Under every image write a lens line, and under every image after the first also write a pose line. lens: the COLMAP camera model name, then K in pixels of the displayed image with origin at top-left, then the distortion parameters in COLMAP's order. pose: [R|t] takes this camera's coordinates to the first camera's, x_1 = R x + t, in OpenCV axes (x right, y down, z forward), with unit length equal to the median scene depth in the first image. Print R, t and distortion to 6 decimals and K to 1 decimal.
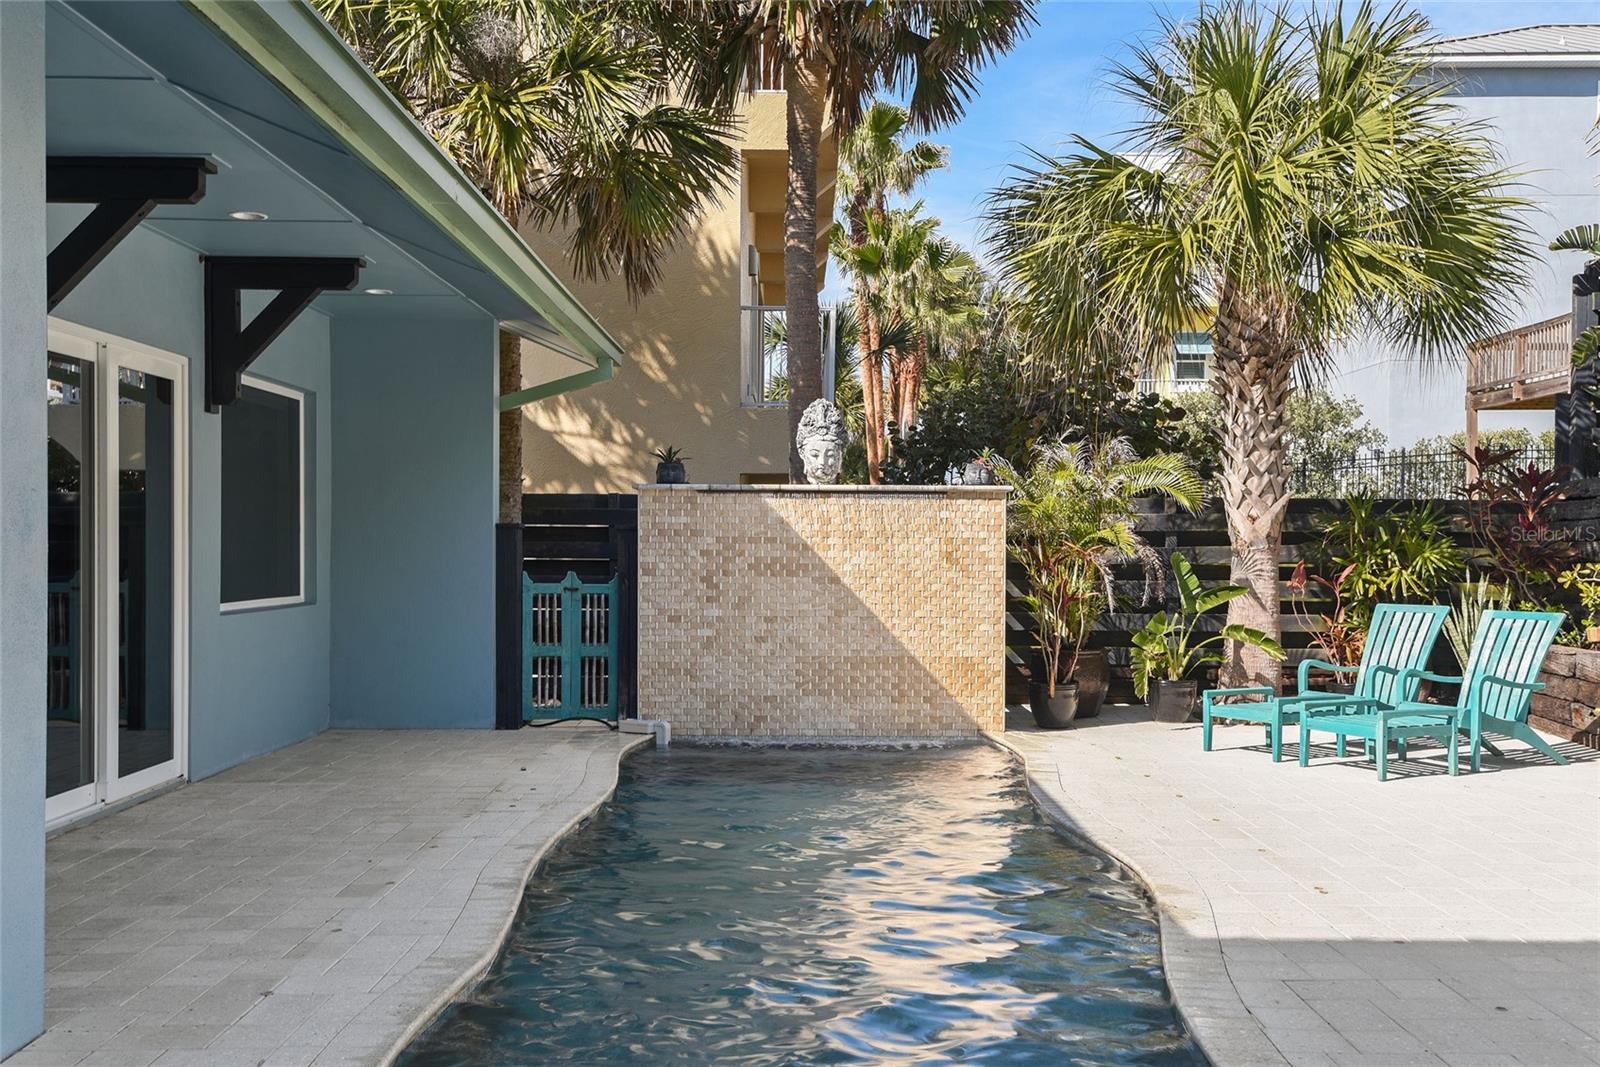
lens RADIAL K [[1495.6, 0, 805.1], [0, 1495.6, 542.0], [0, 0, 1]] dist [0.088255, 0.000000]
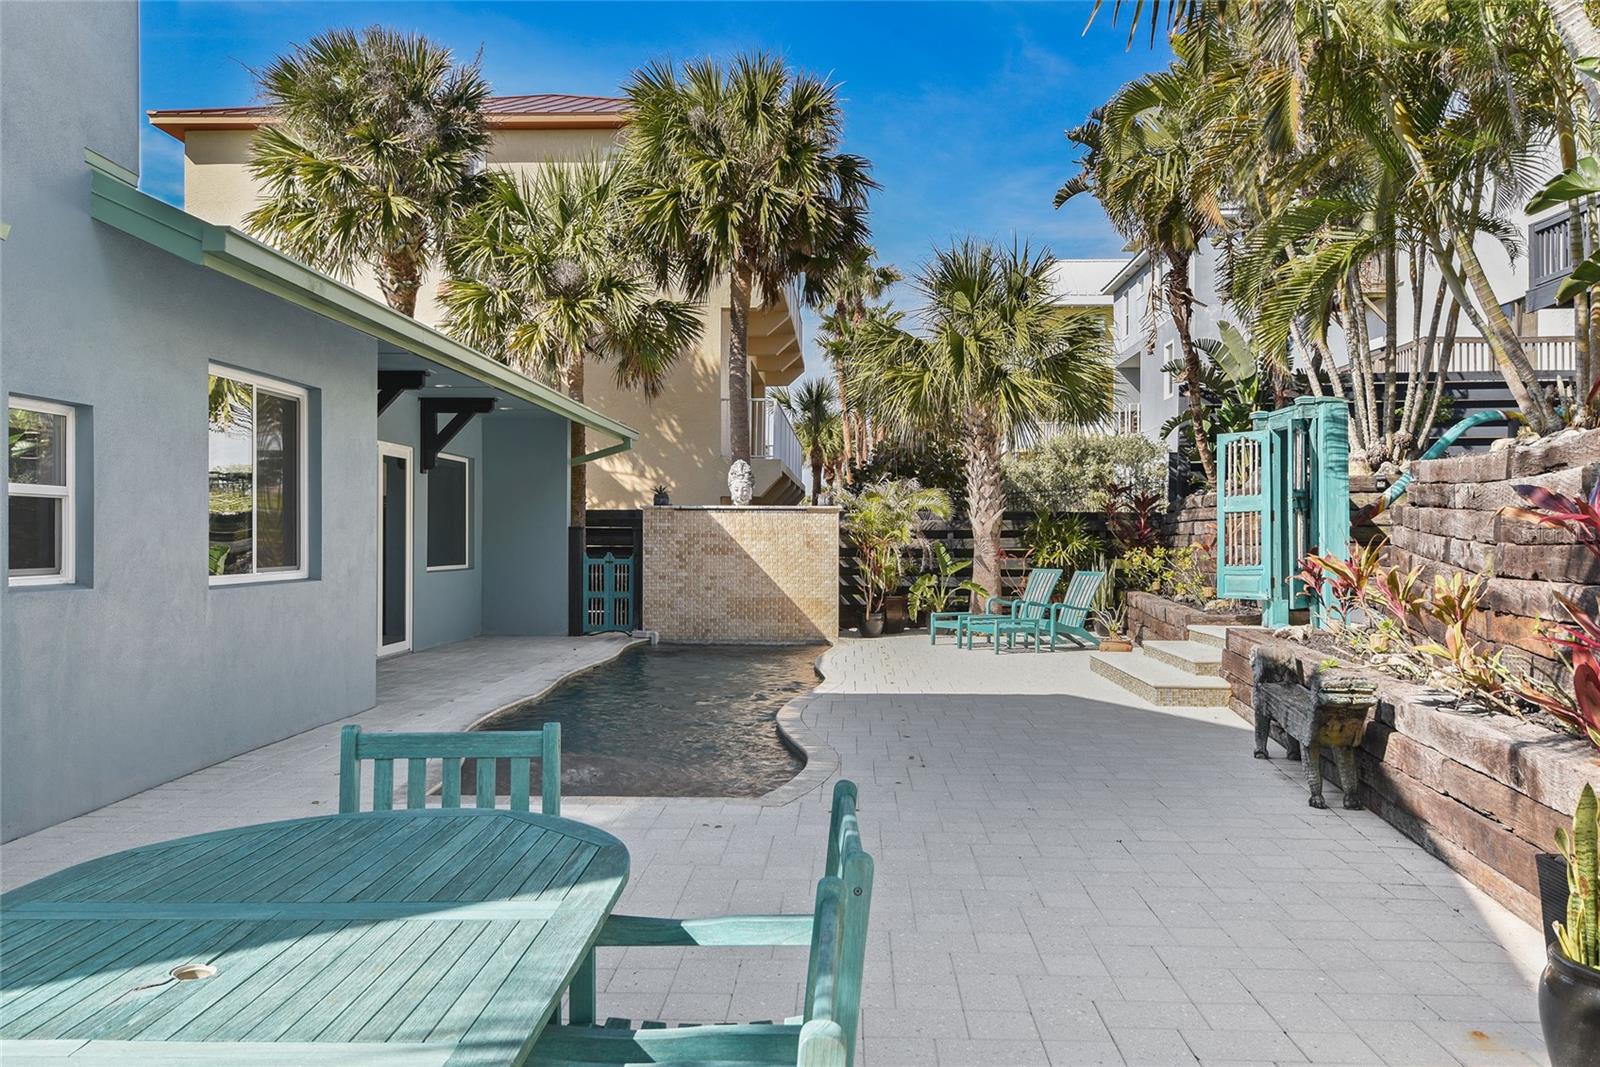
lens RADIAL K [[1127.2, 0, 794.9], [0, 1127.2, 522.7], [0, 0, 1]] dist [0.051935, 0.000865]
pose [[0.999140, -0.001250, -0.041450, 0.133780], [0.000745, 0.999925, -0.012192, 0.000179], [0.041462, 0.012151, 0.999066, -0.391923]]
